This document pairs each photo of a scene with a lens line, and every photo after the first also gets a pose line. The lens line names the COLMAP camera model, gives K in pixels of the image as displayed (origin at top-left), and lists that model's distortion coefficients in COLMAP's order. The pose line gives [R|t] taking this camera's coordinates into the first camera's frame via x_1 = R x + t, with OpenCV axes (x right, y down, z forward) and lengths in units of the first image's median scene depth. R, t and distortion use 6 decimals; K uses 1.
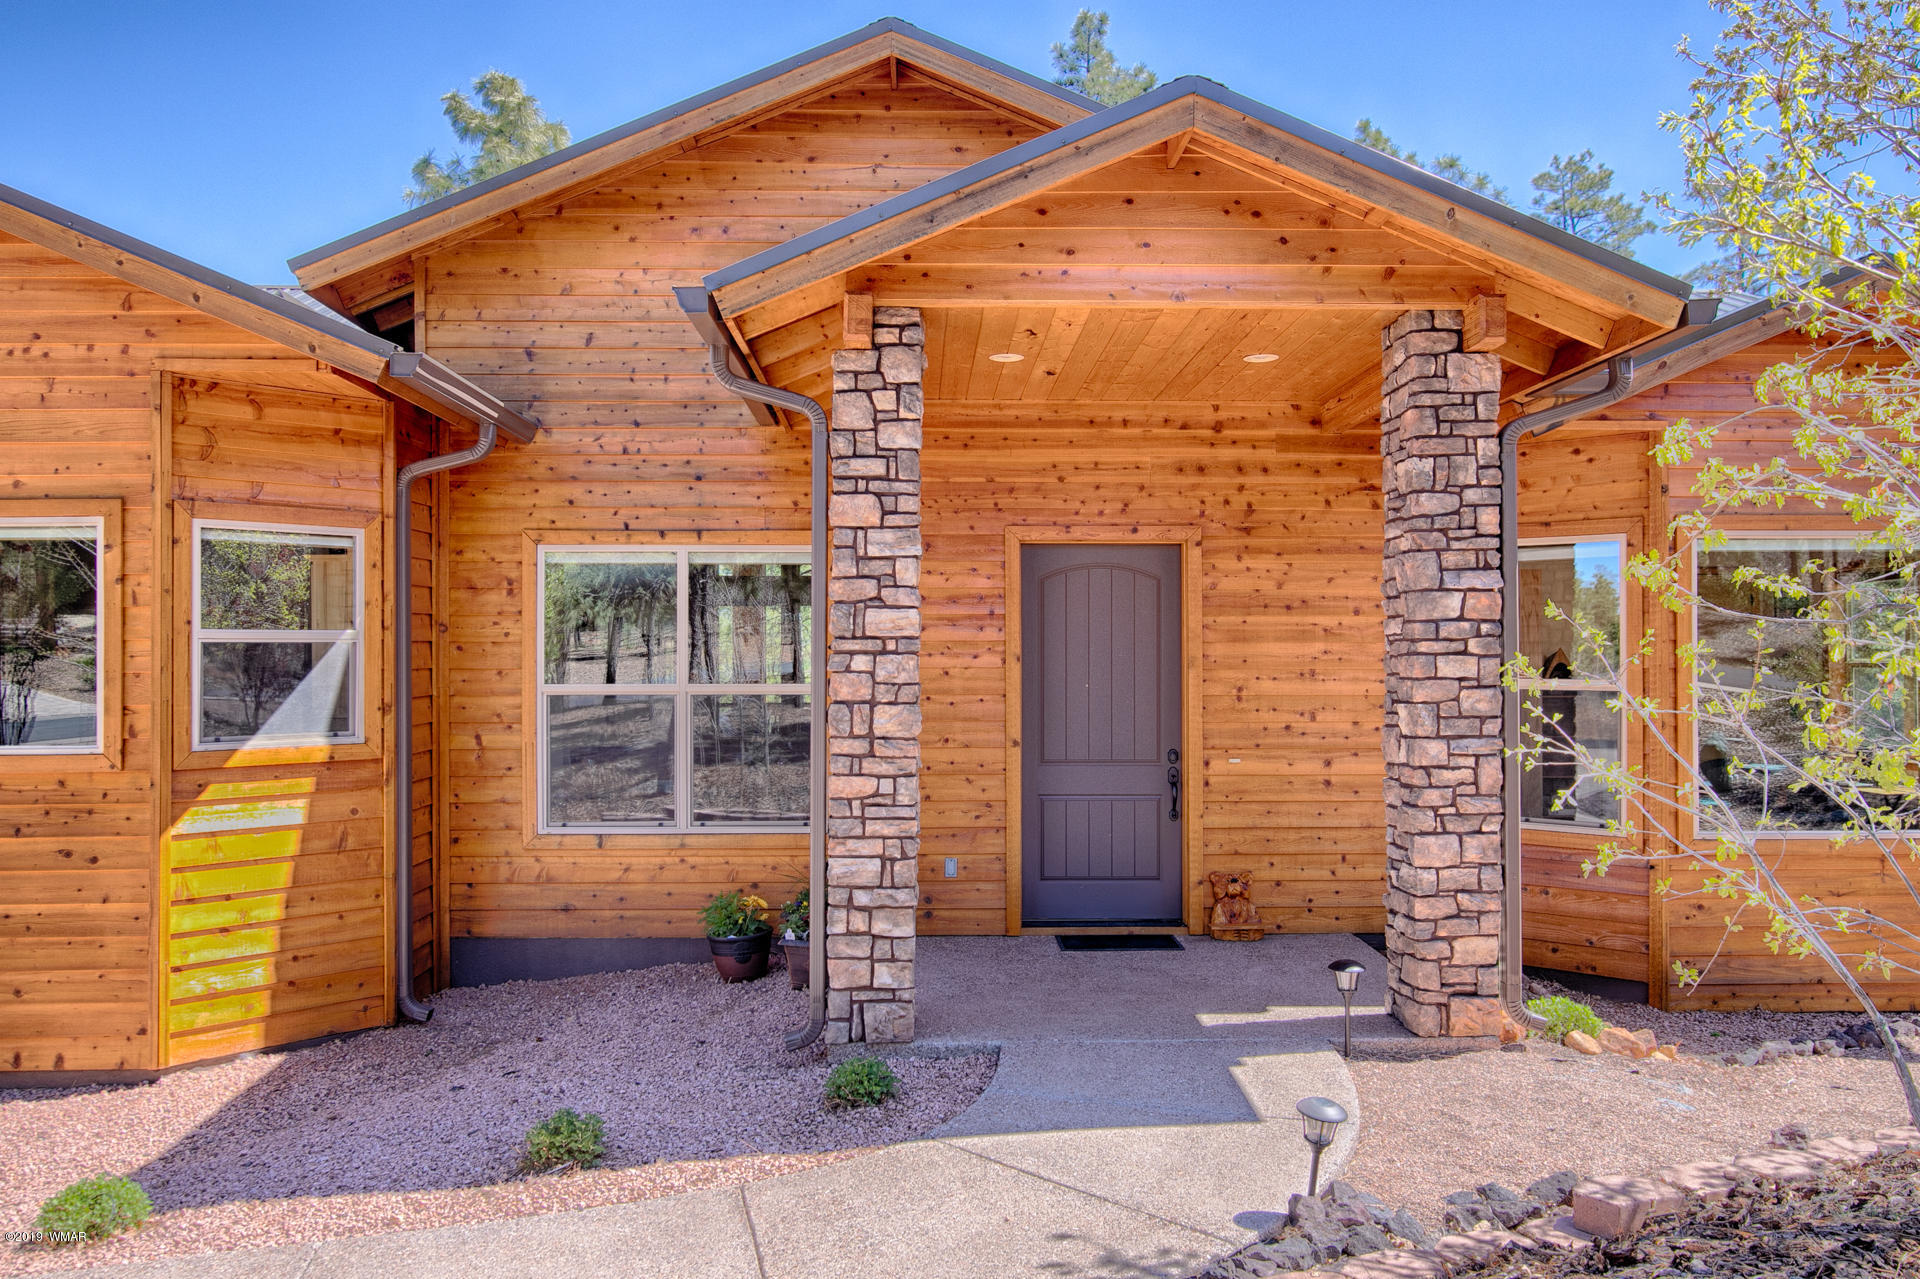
lens RADIAL K [[1469.5, 0, 964.8], [0, 1469.5, 637.9], [0, 0, 1]] dist [0.010529, -0.011348]
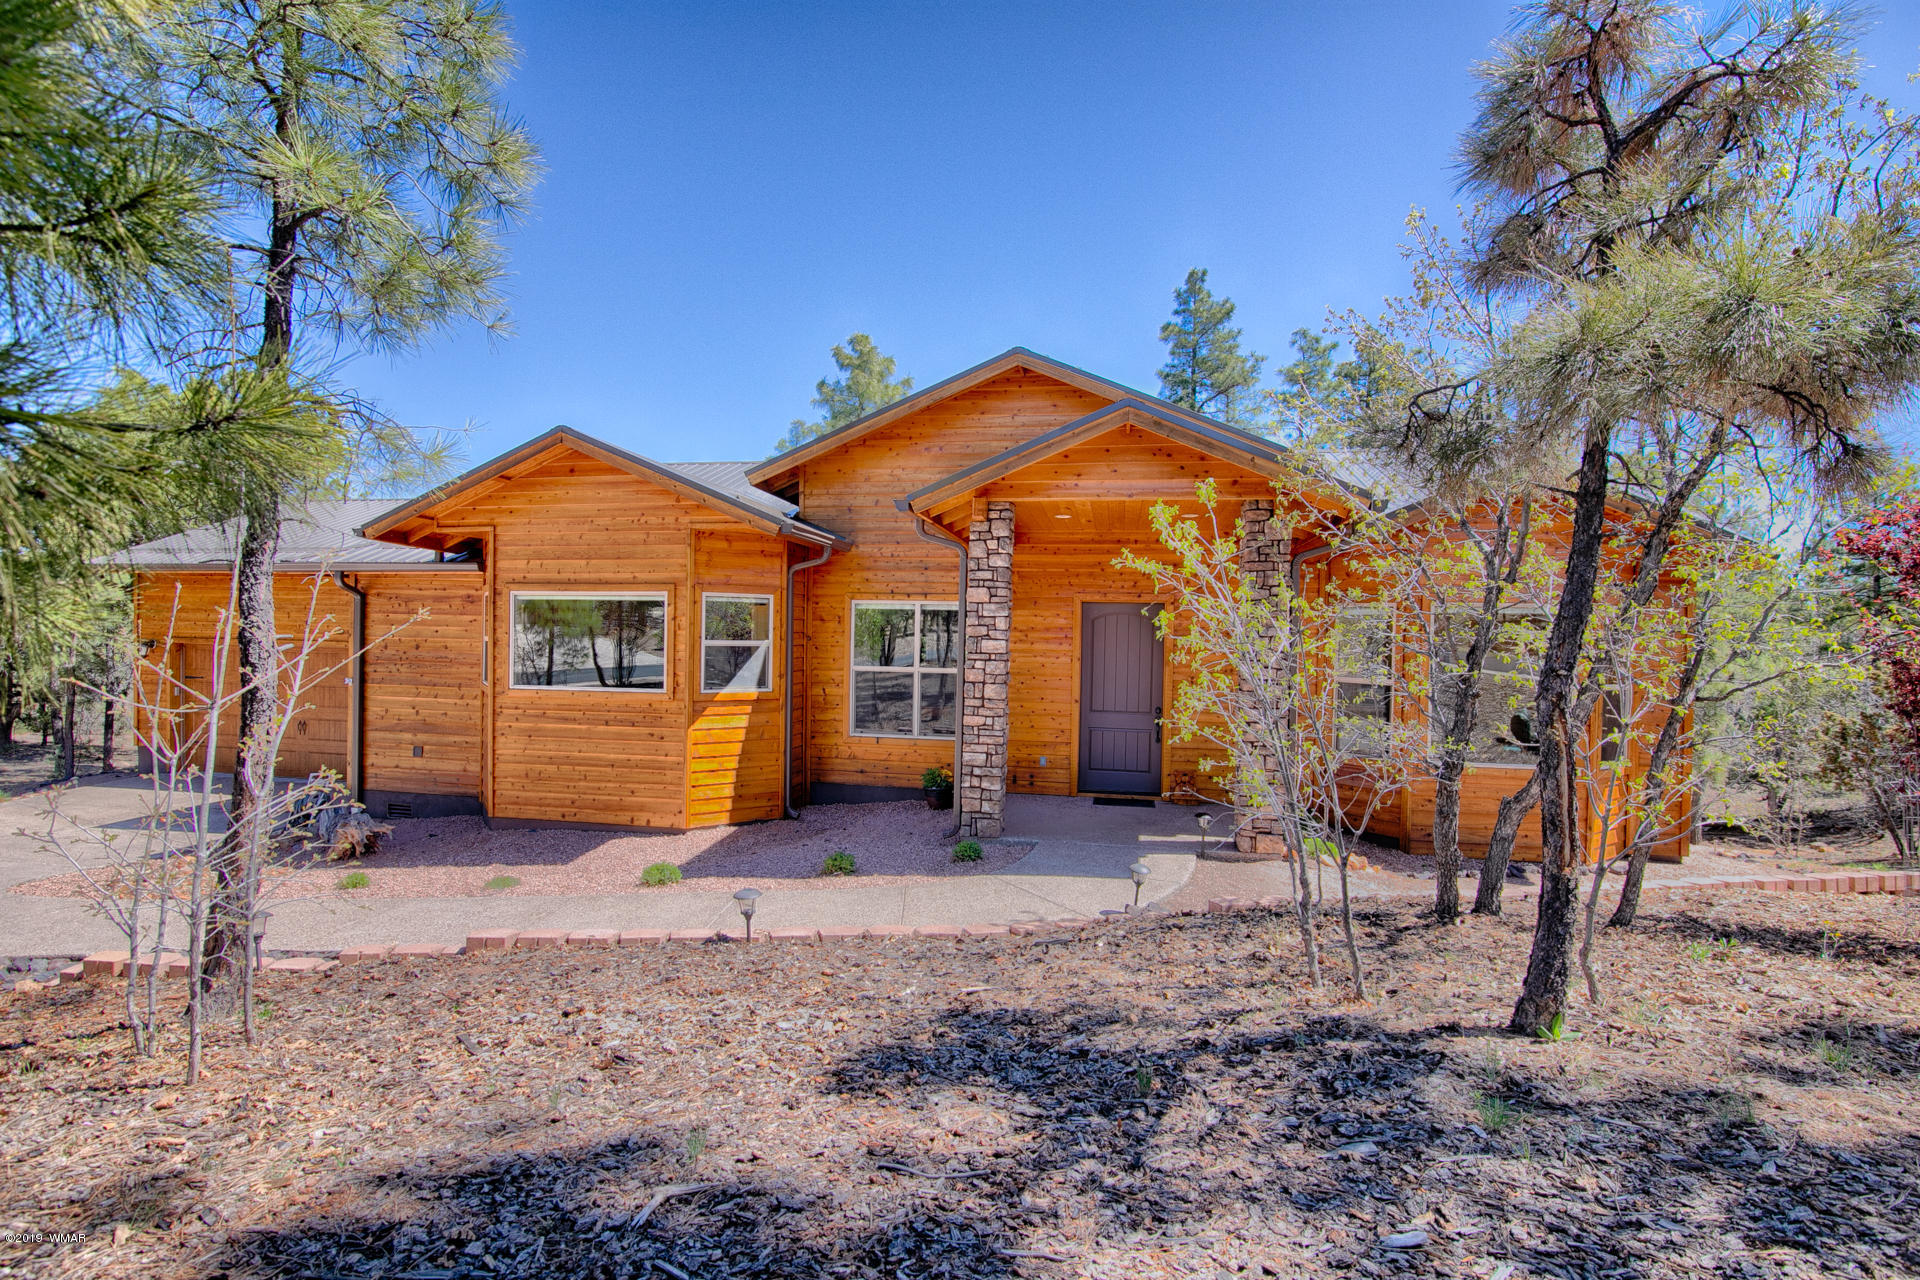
lens RADIAL K [[885.5, 0, 955.8], [0, 885.5, 640.8], [0, 0, 1]] dist [-0.018403, 0.000543]
pose [[0.977129, 0.022251, -0.211478, 0.159072], [-0.018337, 0.999623, 0.020455, -0.040993], [0.211853, -0.016109, 0.977169, -0.272621]]
